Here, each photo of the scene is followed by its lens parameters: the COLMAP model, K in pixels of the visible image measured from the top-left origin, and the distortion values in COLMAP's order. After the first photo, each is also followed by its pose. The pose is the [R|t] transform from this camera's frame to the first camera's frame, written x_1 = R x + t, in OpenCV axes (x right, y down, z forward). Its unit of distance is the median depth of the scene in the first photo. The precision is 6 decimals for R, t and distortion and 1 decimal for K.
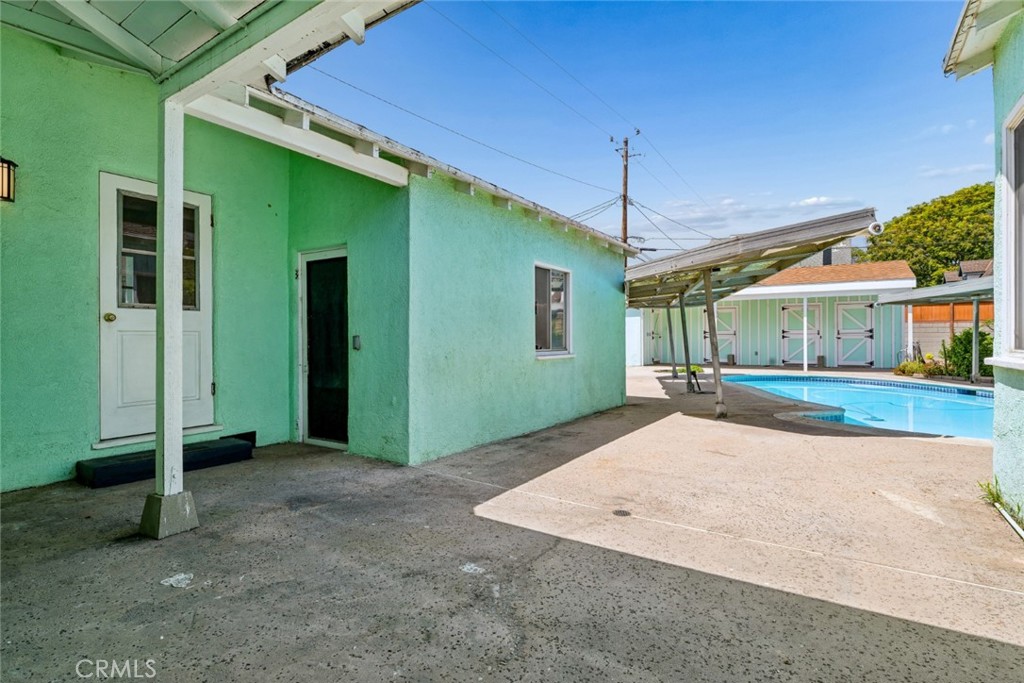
lens RADIAL K [[484.9, 0, 515.9], [0, 484.9, 337.9], [0, 0, 1]] dist [0.001500, 0.000076]
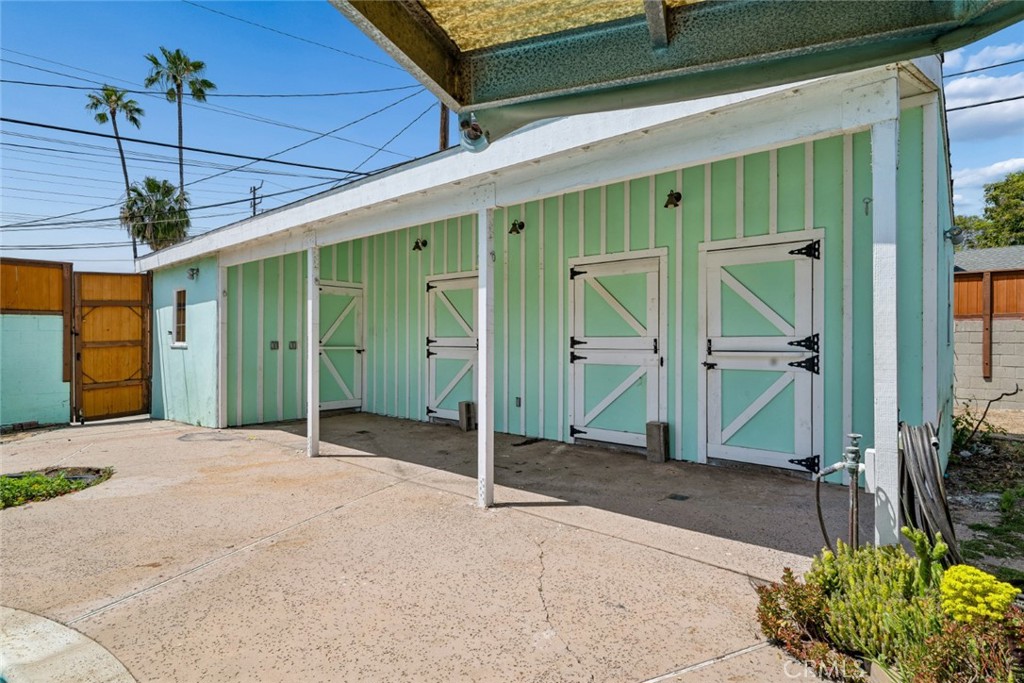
lens RADIAL K [[523.5, 0, 519.7], [0, 523.5, 342.3], [0, 0, 1]] dist [0.000008, 0.000192]
pose [[0.991270, 0.008742, -0.131558, 0.585457], [-0.008893, 0.999960, -0.000558, -0.012725], [0.131548, 0.001723, 0.991308, 0.661696]]
